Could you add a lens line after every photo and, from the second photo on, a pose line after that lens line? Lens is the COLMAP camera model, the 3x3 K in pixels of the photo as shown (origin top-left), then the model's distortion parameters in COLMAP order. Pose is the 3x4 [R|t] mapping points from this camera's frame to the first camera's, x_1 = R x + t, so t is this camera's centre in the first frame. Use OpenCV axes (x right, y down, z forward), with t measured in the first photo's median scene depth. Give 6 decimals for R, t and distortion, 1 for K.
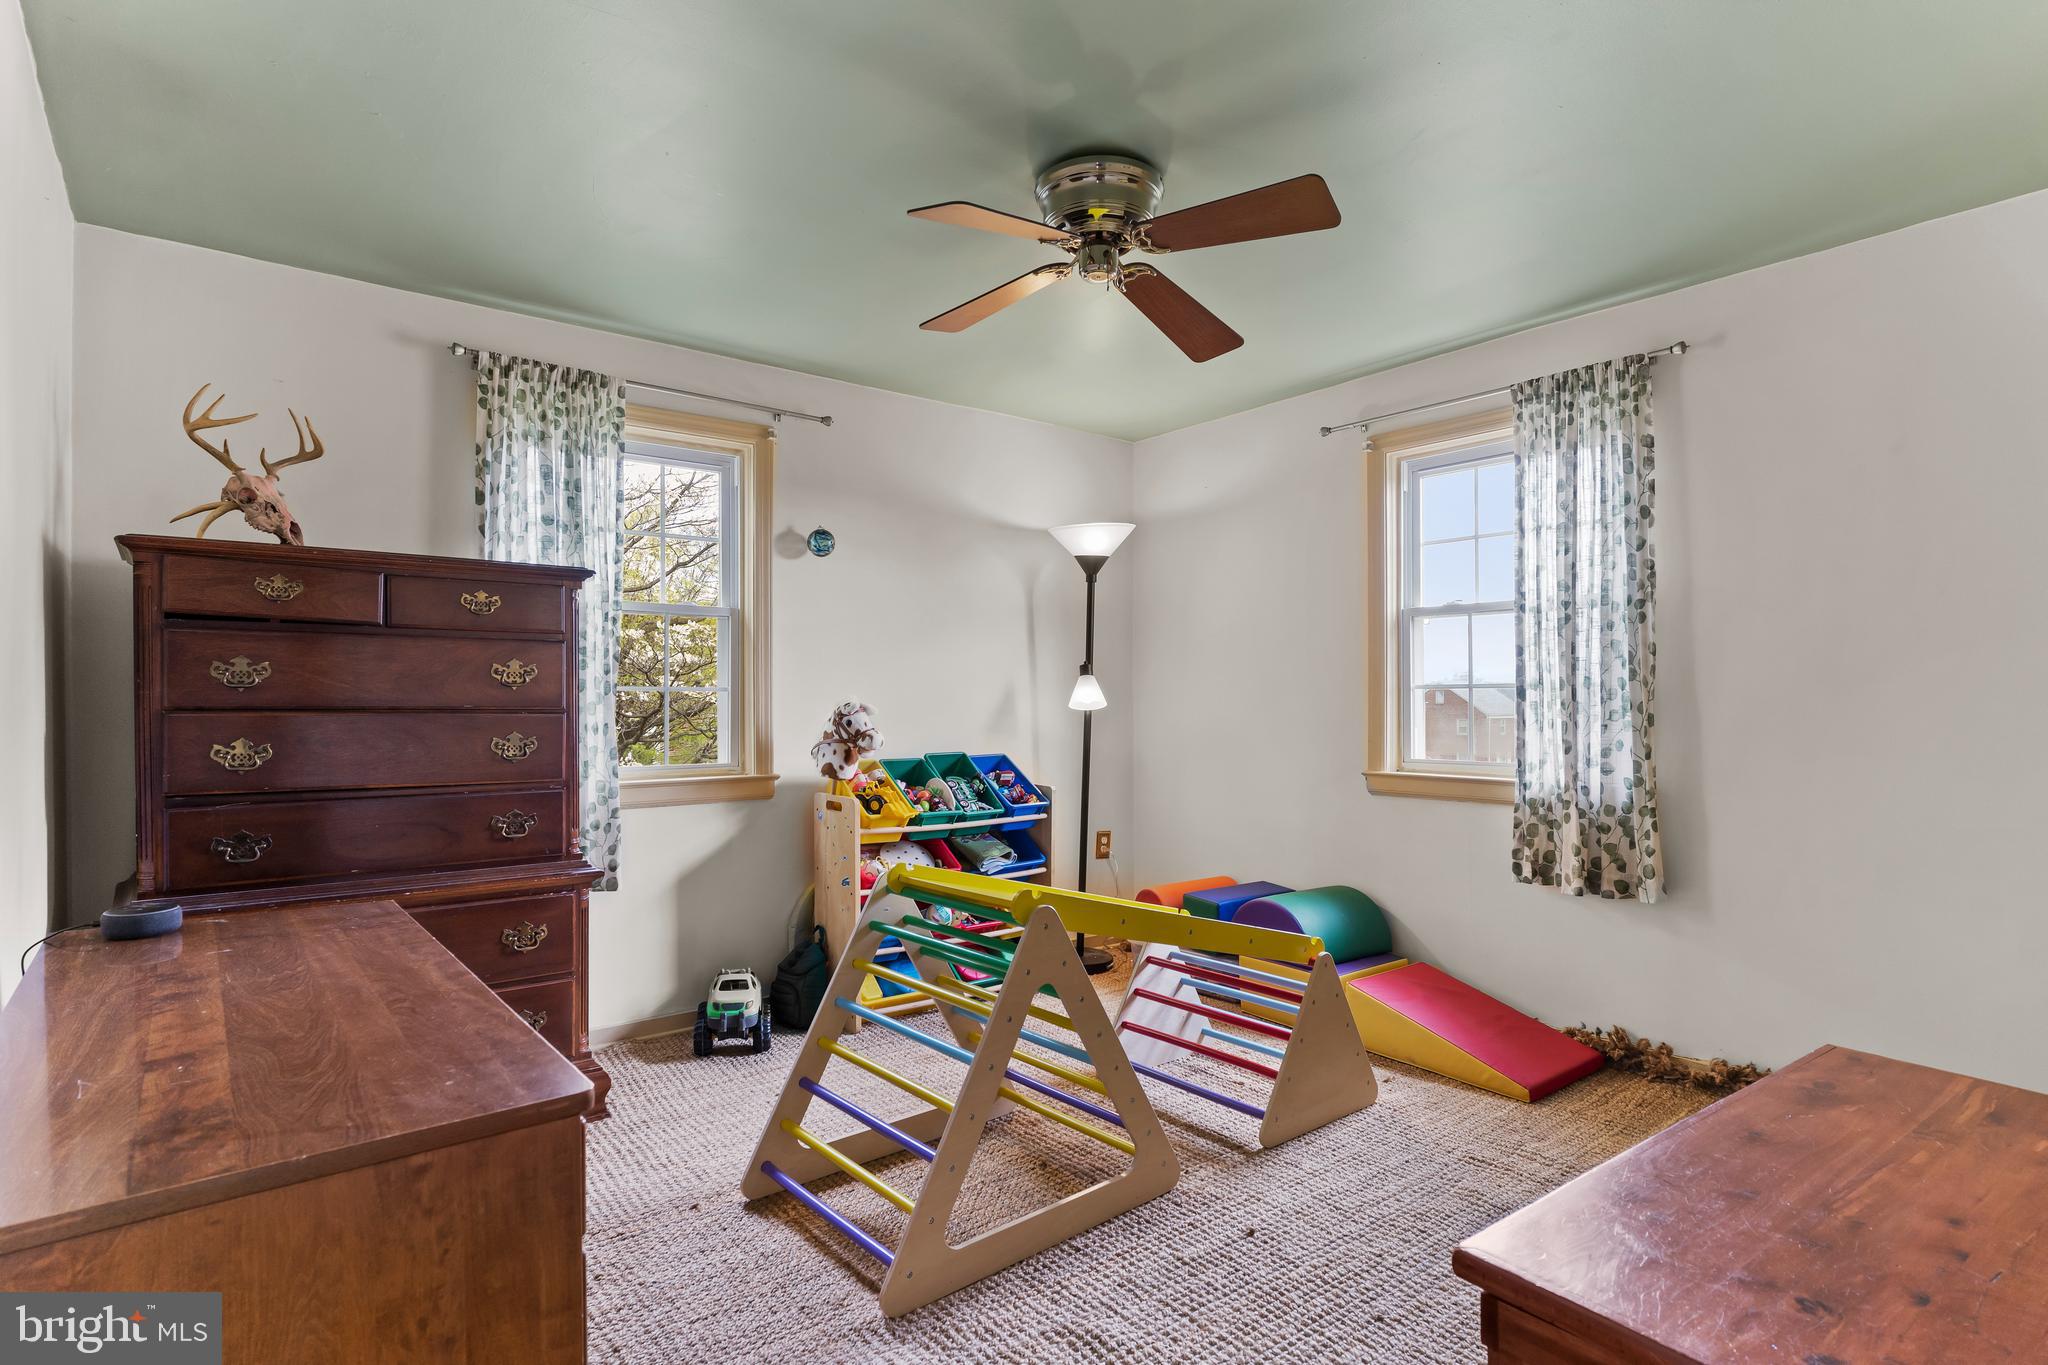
lens RADIAL K [[1047.7, 0, 1034.2], [0, 1047.7, 689.4], [0, 0, 1]] dist [-0.001113, 0.017478]
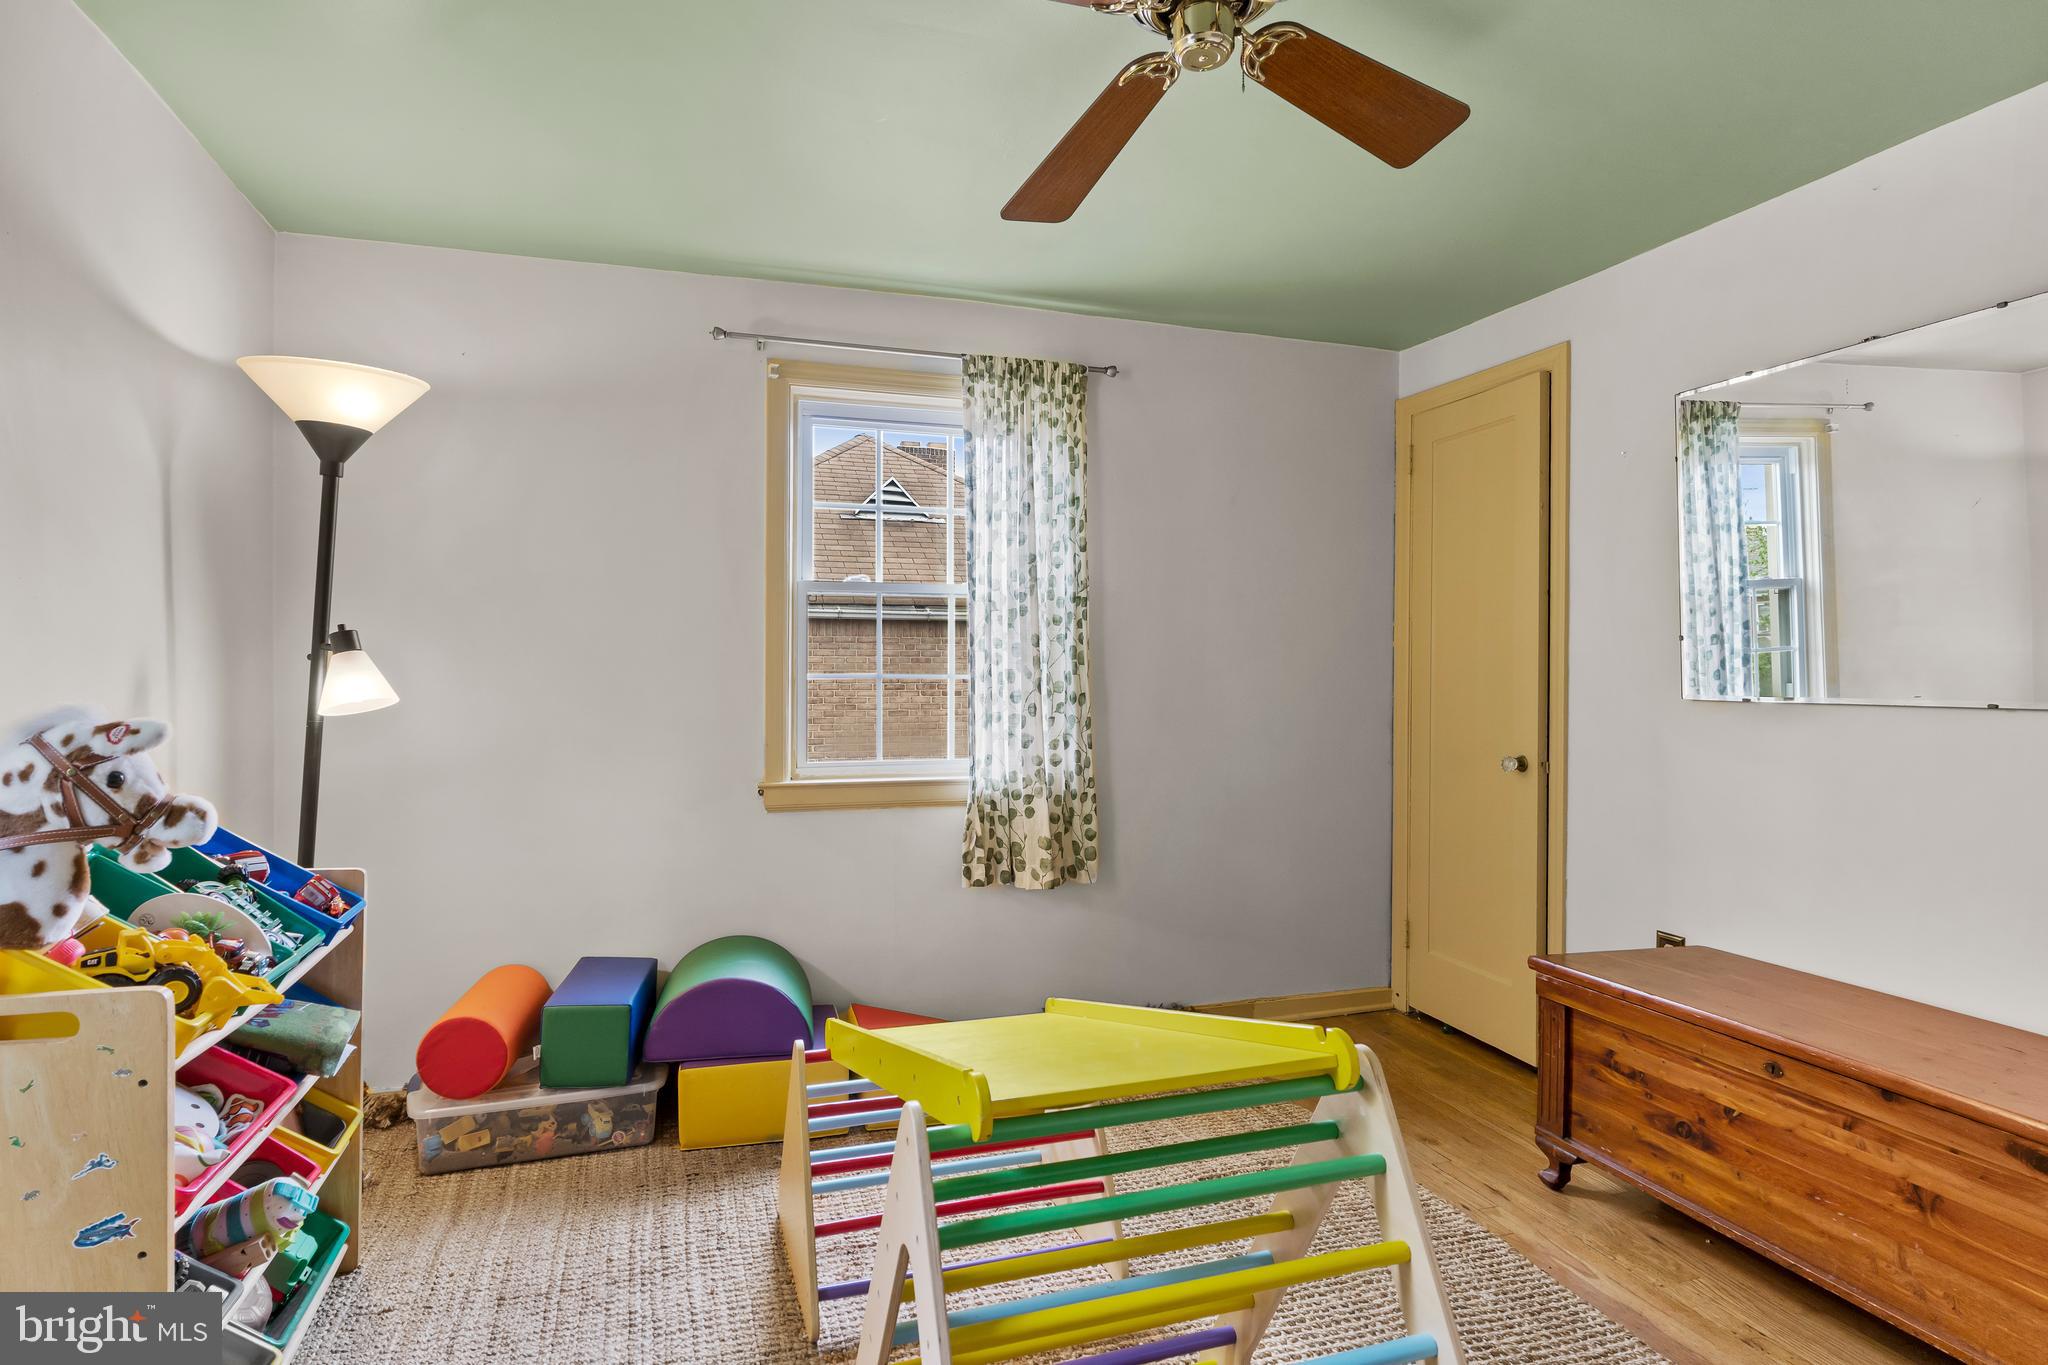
lens RADIAL K [[1058.6, 0, 995.9], [0, 1058.6, 692.6], [0, 0, 1]] dist [0.004635, 0.002313]
pose [[0.376029, -0.009947, 0.926554, -0.411432], [-0.010771, 0.999828, 0.015105, -0.005299], [-0.926545, -0.015659, 0.375858, 0.627102]]
